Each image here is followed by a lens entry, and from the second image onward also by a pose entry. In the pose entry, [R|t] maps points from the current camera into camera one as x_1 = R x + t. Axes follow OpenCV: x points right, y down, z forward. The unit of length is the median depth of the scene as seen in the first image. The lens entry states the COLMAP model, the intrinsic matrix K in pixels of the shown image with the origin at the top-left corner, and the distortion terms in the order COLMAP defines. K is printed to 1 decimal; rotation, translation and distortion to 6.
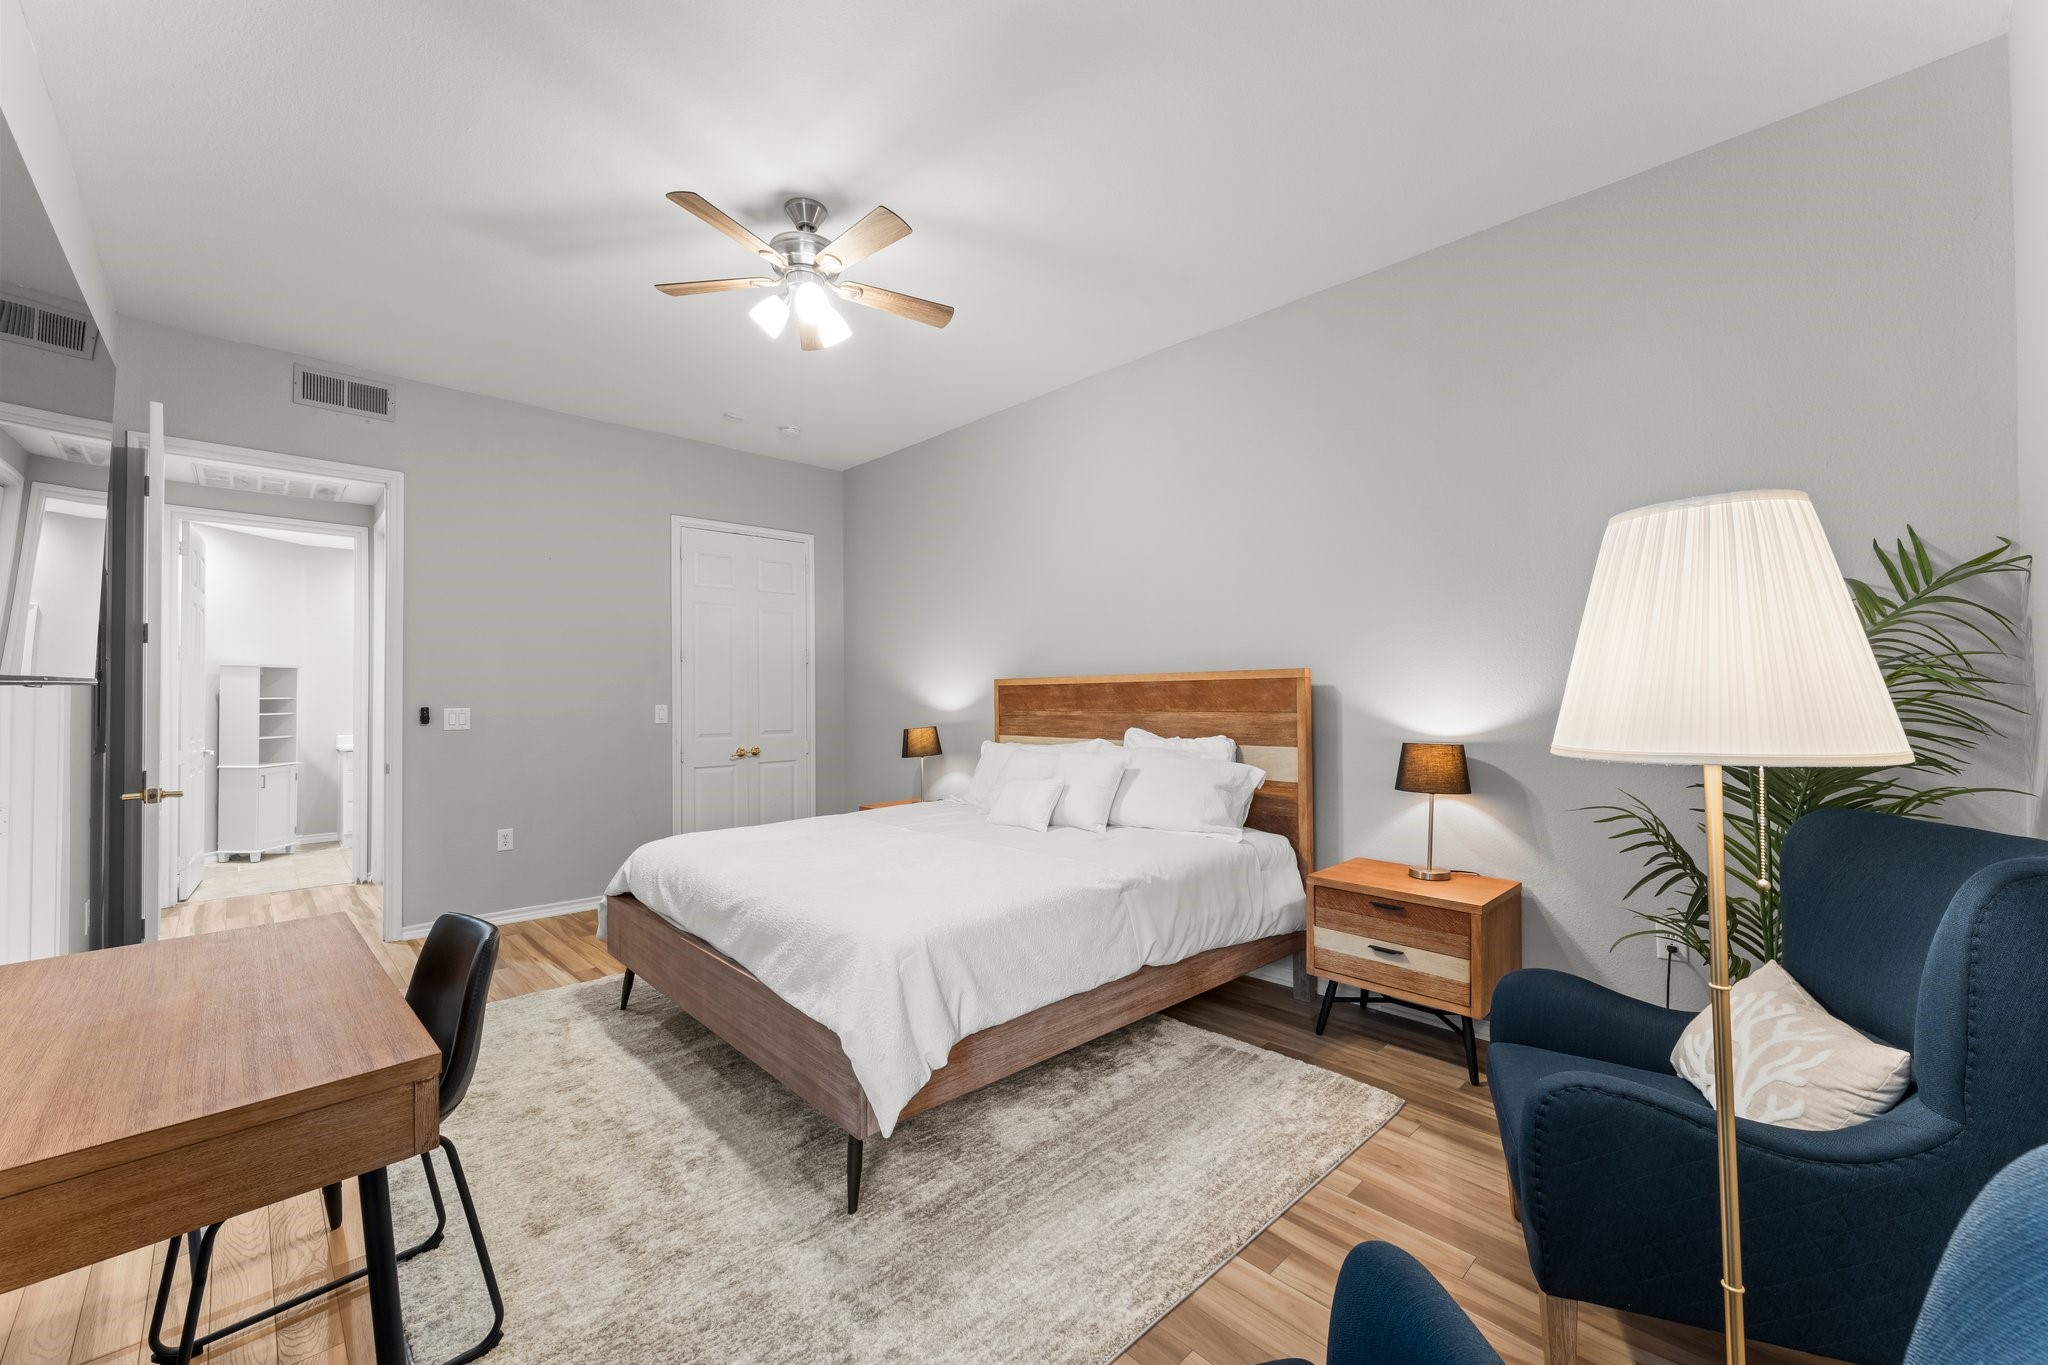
lens RADIAL K [[809.6, 0, 1023.2], [0, 809.6, 688.9], [0, 0, 1]] dist [0.018795, 0.000195]
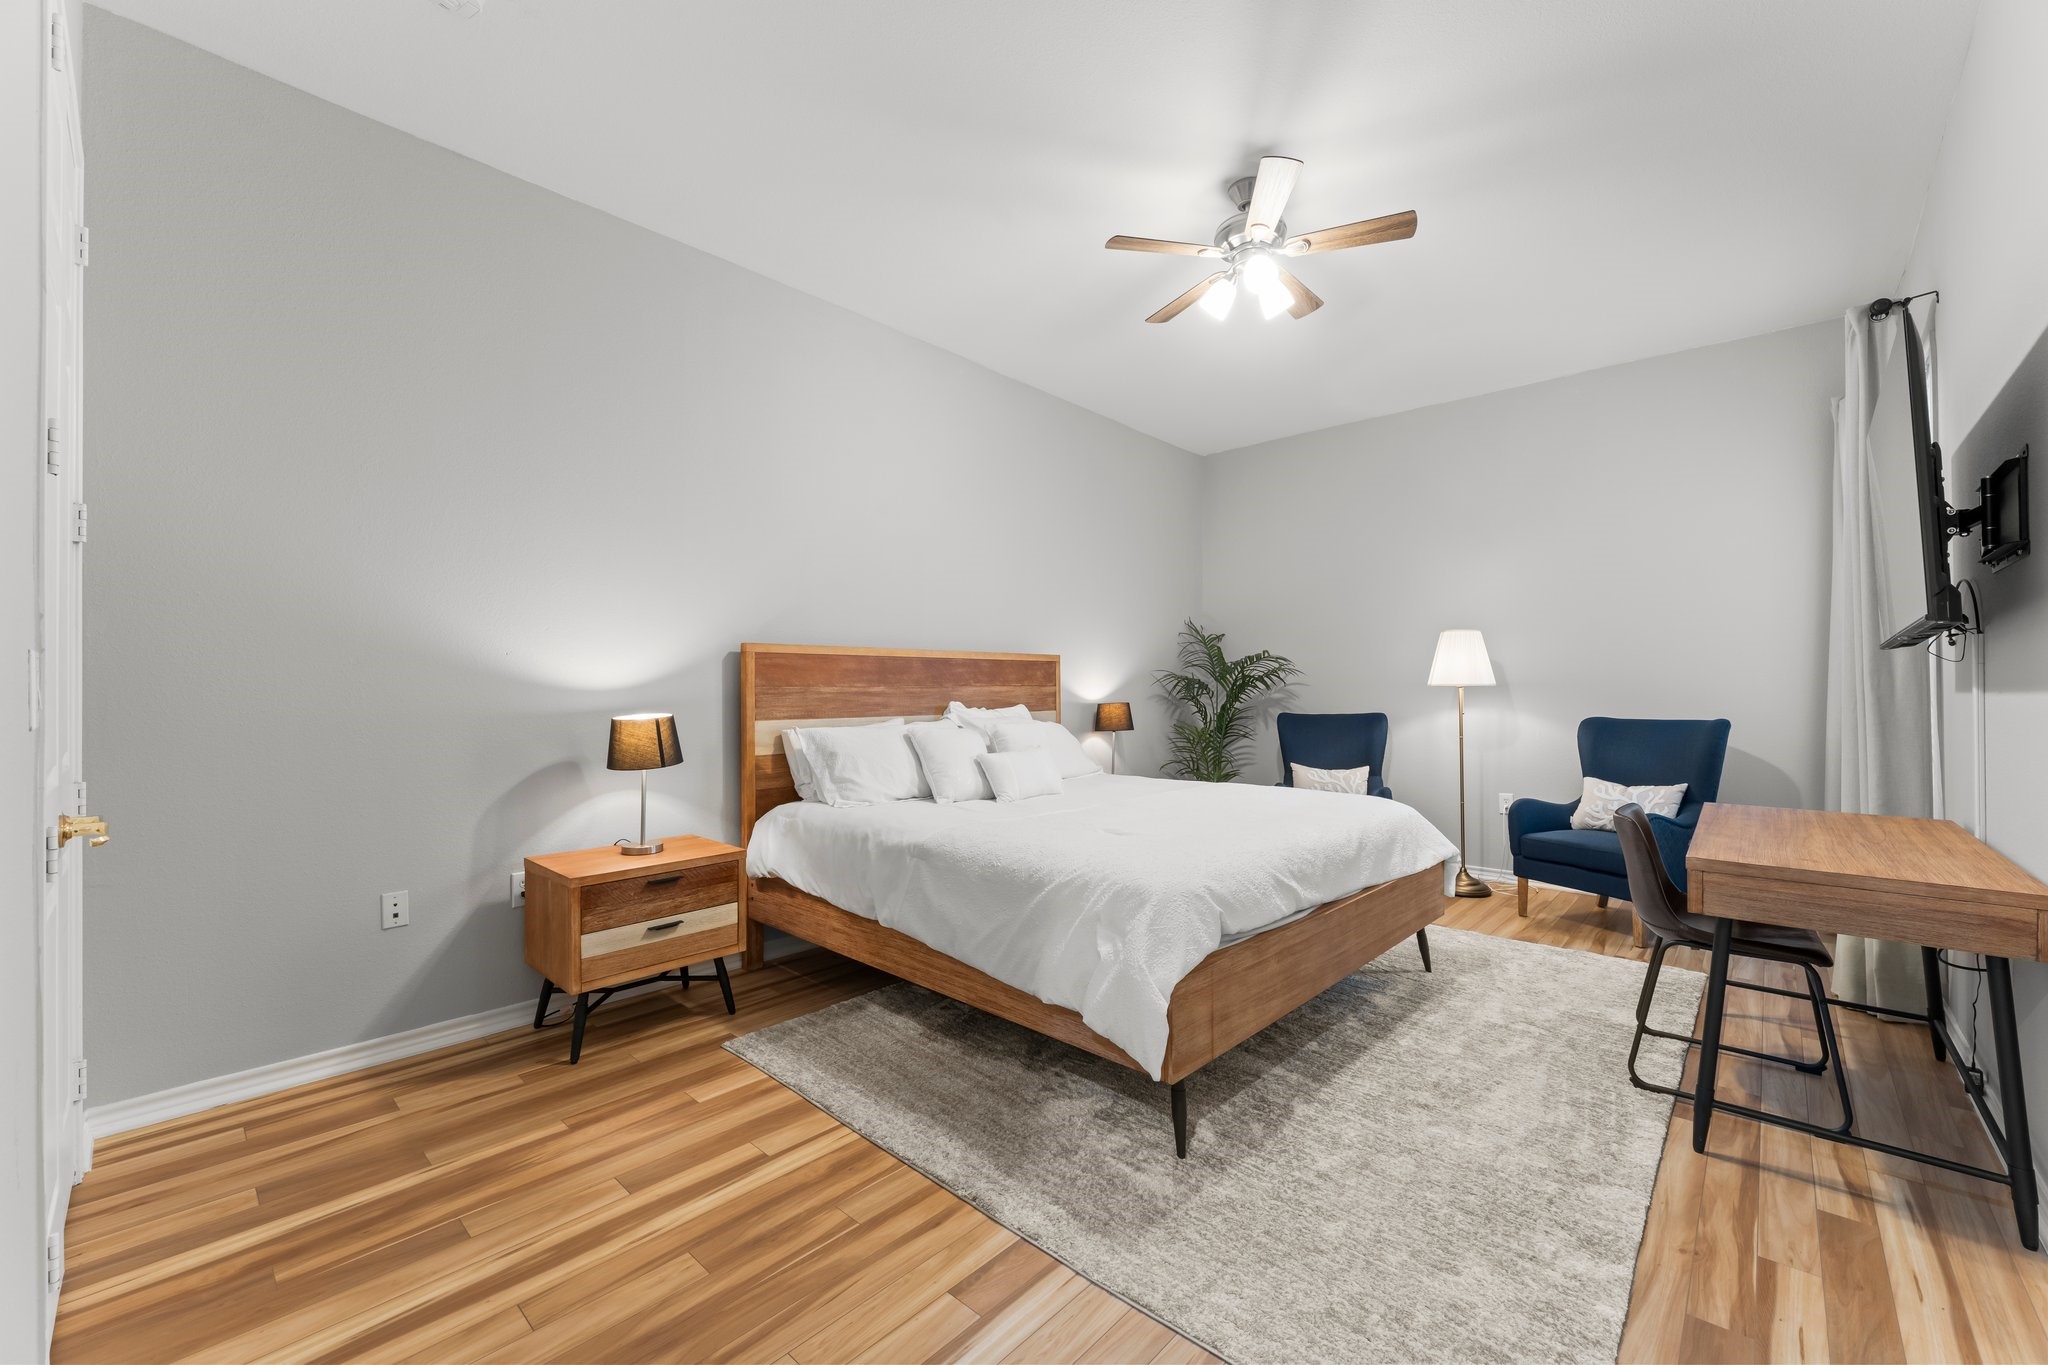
lens RADIAL K [[809.6, 0, 1029.0], [0, 809.6, 681.7], [0, 0, 1]] dist [0.018795, 0.000195]
pose [[-0.071463, 0.006384, 0.997423, -0.911037], [-0.013924, 0.999876, -0.007397, 0.027974], [-0.997346, -0.014417, -0.071365, 0.952093]]
